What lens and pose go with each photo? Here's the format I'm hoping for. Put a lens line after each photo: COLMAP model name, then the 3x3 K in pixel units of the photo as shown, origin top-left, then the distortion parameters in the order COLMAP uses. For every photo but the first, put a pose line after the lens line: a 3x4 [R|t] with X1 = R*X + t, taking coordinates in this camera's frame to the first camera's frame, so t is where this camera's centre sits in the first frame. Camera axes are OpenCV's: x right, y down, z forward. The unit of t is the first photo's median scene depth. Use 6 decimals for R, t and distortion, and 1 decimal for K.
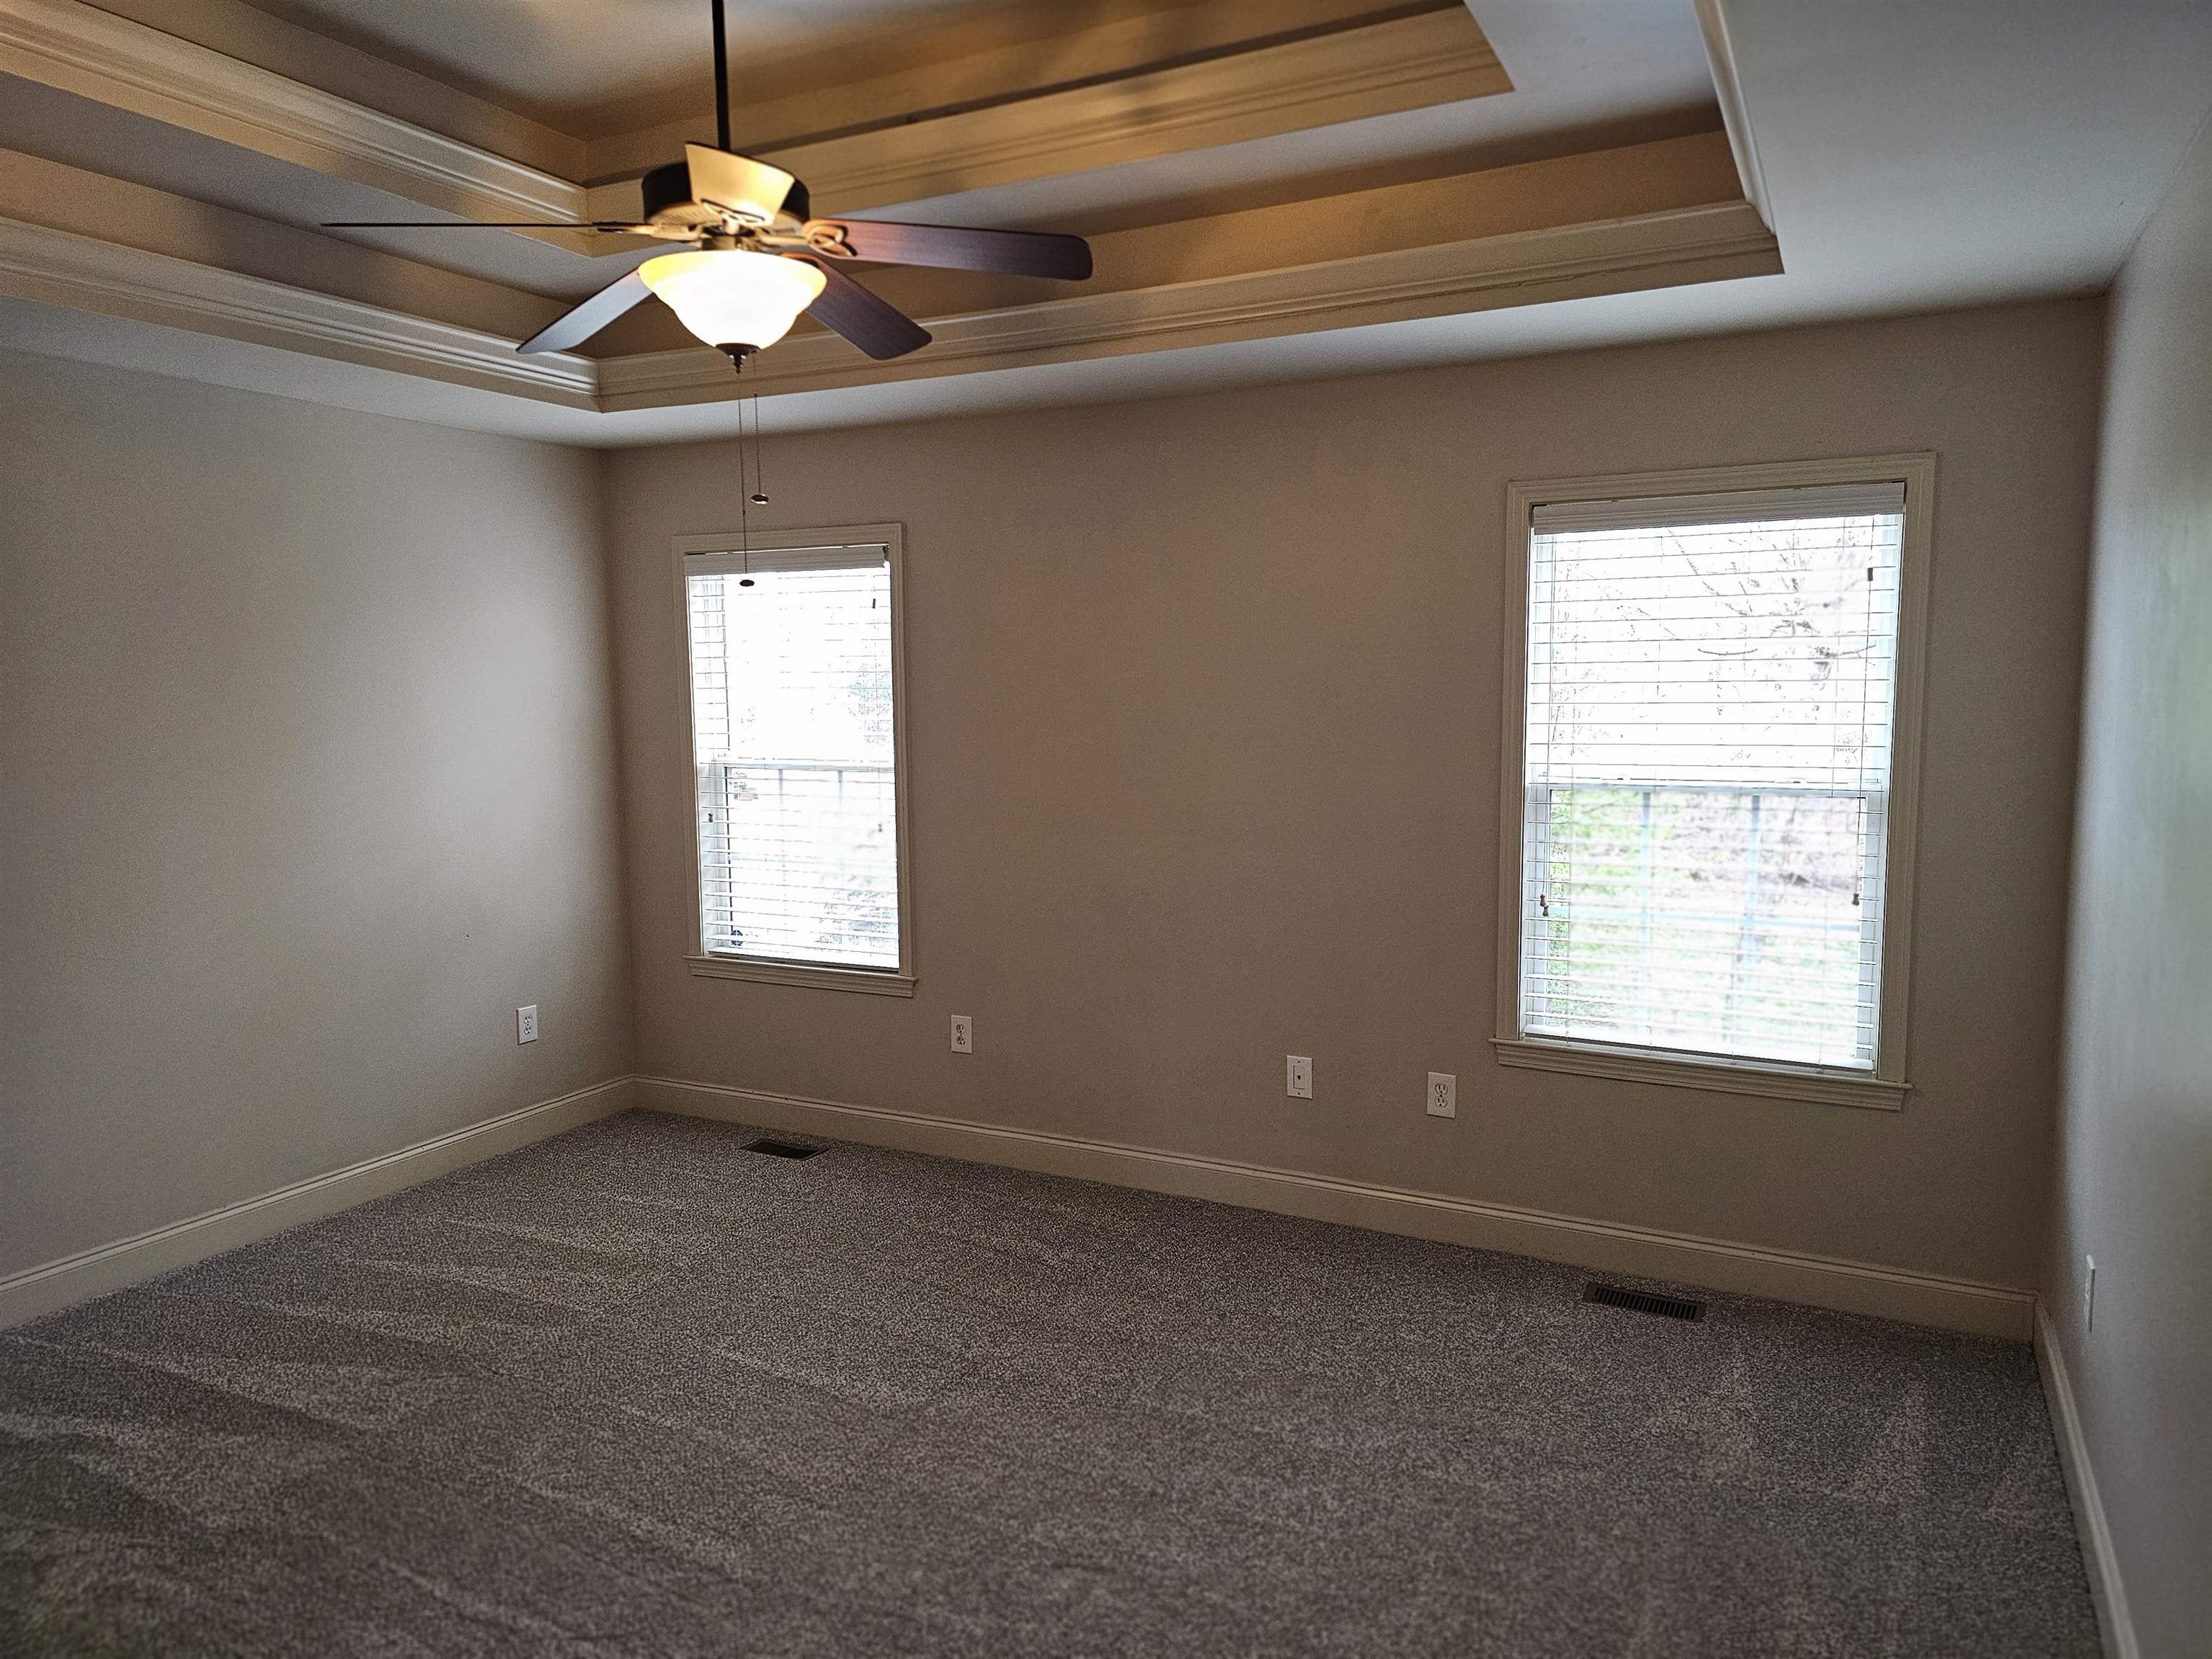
lens RADIAL K [[1491.3, 0, 1111.3], [0, 1491.3, 828.4], [0, 0, 1]] dist [0.022344, -0.009811]
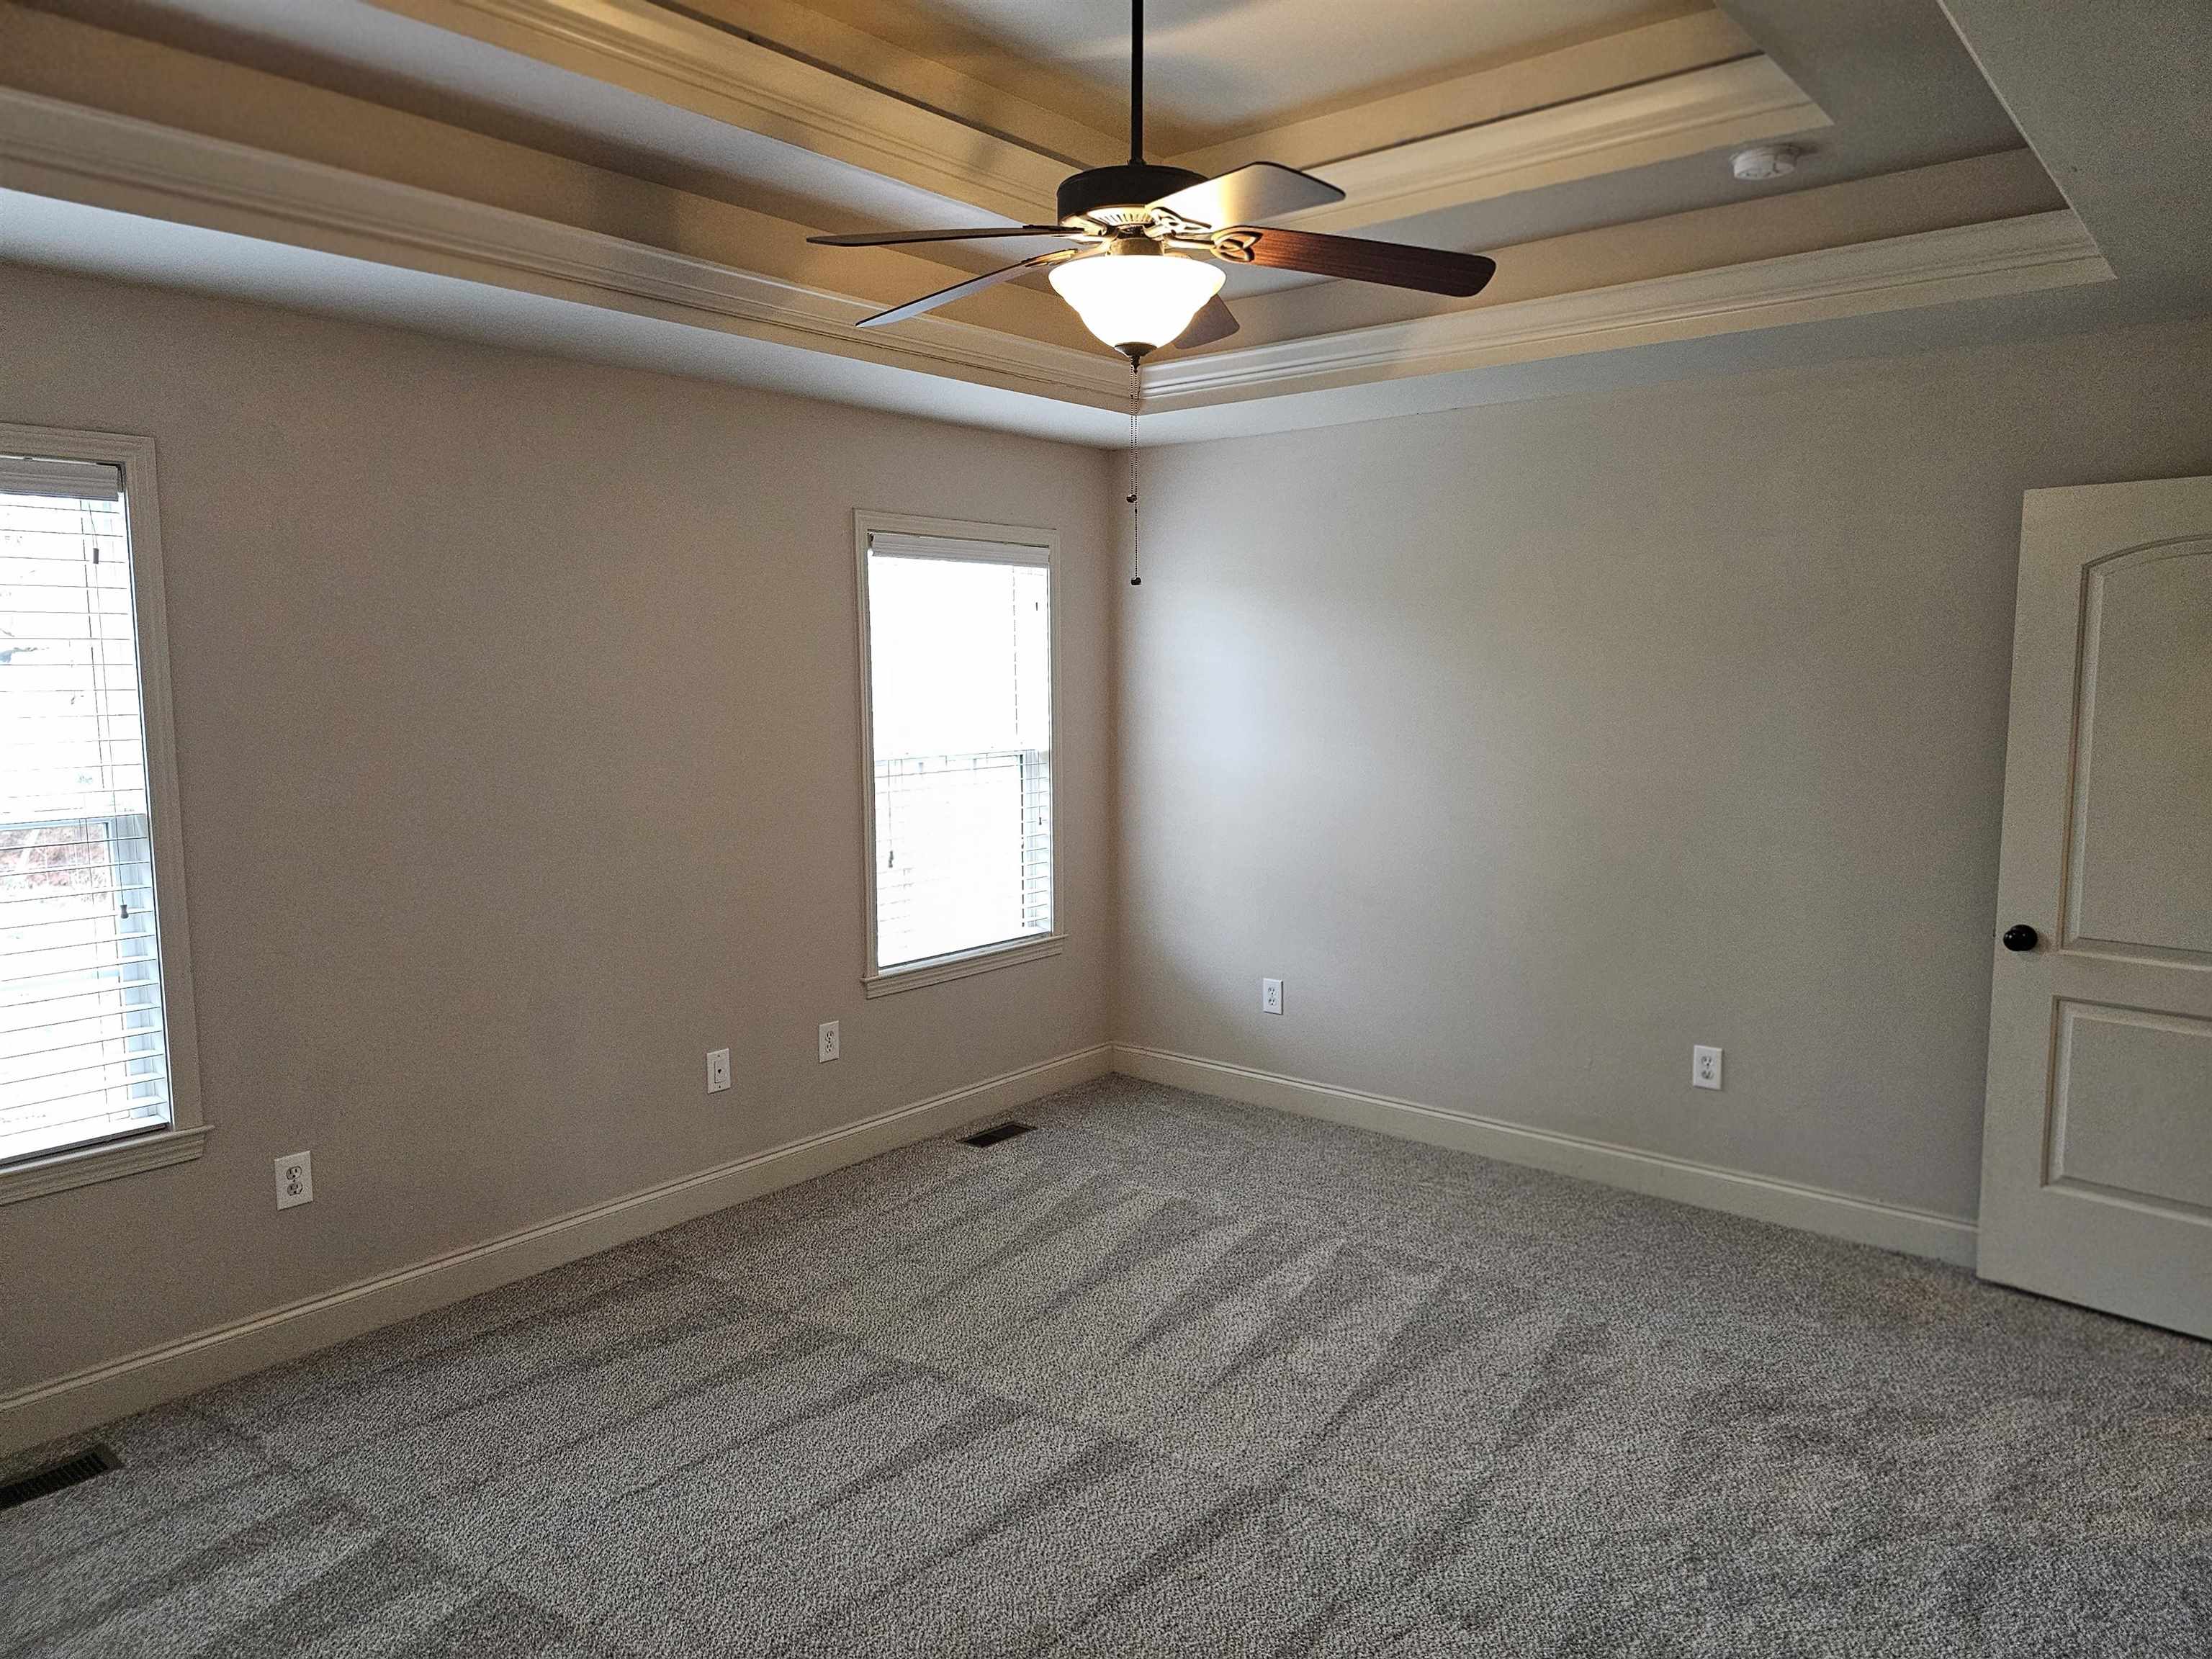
lens RADIAL K [[1491.3, 0, 1111.5], [0, 1491.3, 830.6], [0, 0, 1]] dist [0.022344, -0.009811]
pose [[0.192405, -0.104802, 0.975703, -0.727380], [0.103559, 0.990897, 0.086012, -0.048872], [-0.975836, 0.084494, 0.201507, 0.482007]]
